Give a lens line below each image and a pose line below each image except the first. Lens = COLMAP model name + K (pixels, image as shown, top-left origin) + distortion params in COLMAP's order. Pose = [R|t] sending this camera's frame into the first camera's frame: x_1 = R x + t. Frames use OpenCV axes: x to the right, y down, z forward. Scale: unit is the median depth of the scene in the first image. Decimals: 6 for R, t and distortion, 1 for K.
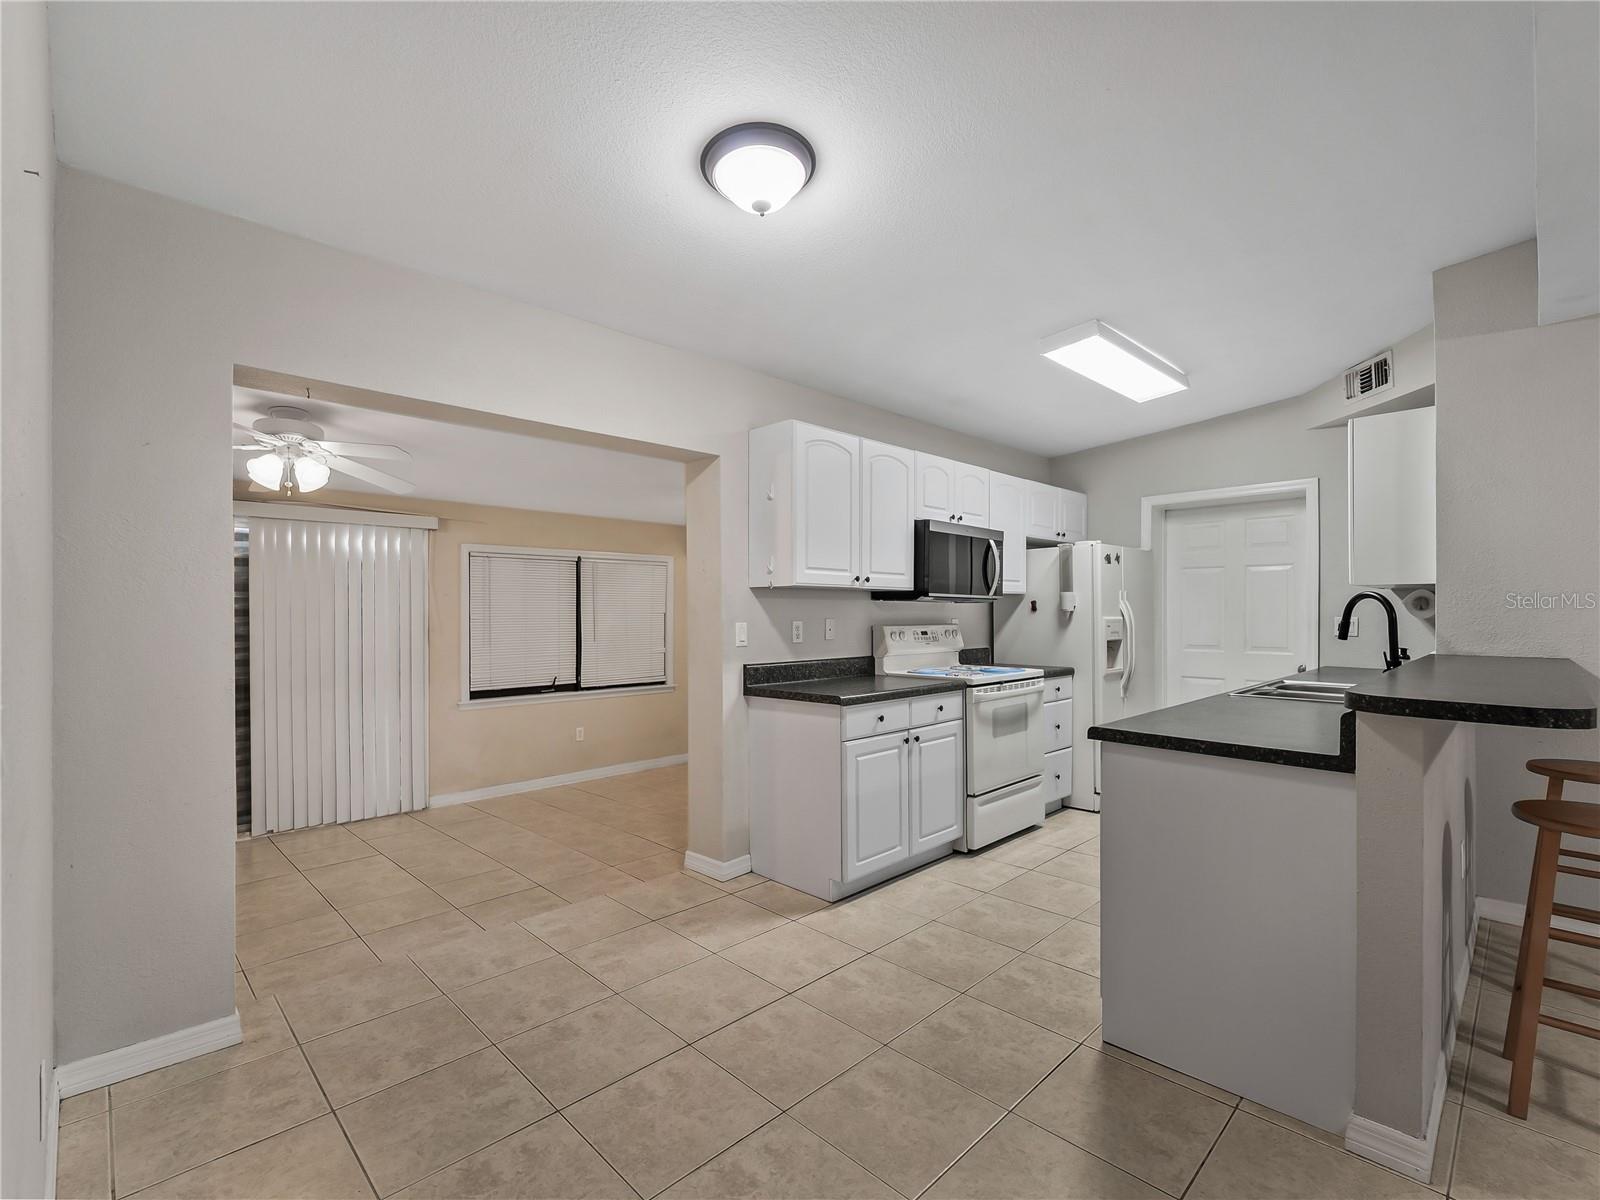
lens RADIAL K [[729.9, 0, 807.9], [0, 729.9, 613.2], [0, 0, 1]] dist [-0.002417, -0.002062]
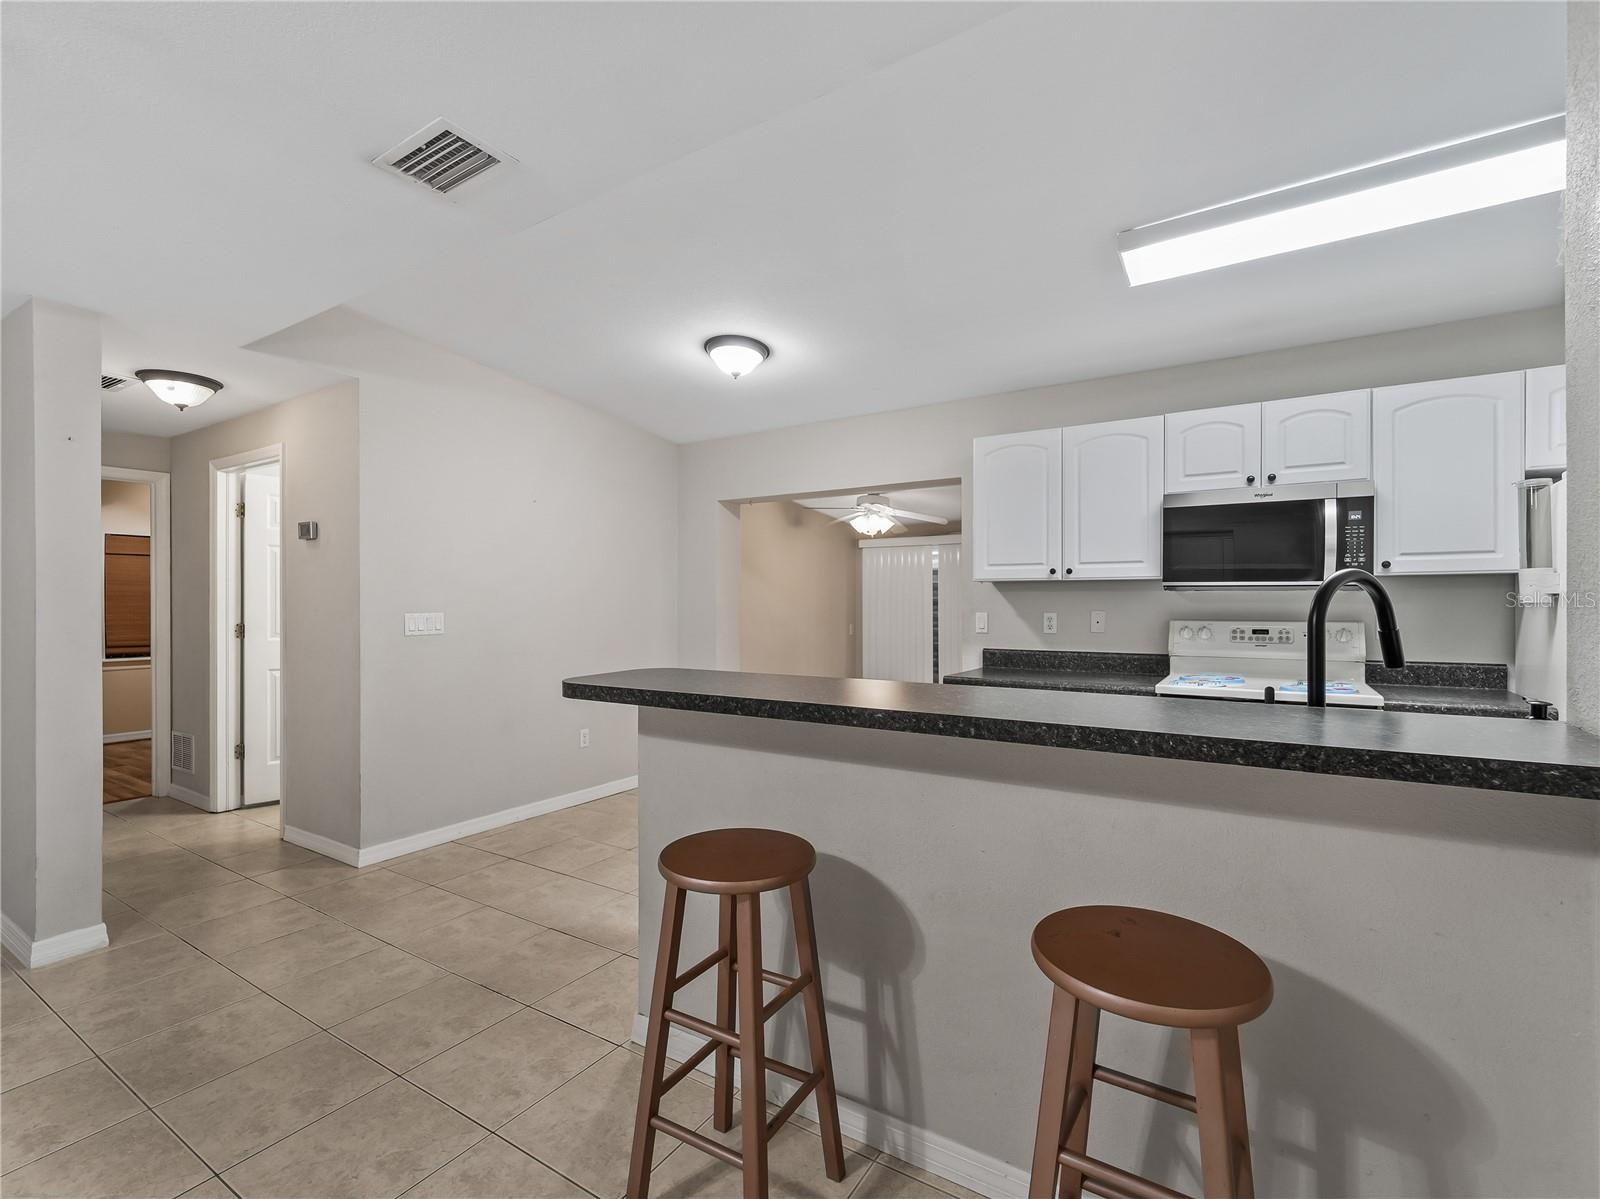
lens RADIAL K [[729.9, 0, 797.6], [0, 729.9, 601.4], [0, 0, 1]] dist [-0.002417, -0.002062]
pose [[0.218222, 0.000176, -0.975899, 0.841687], [-0.000430, 1.000000, 0.000084, -0.004868], [0.975899, 0.000402, 0.218222, 0.377827]]
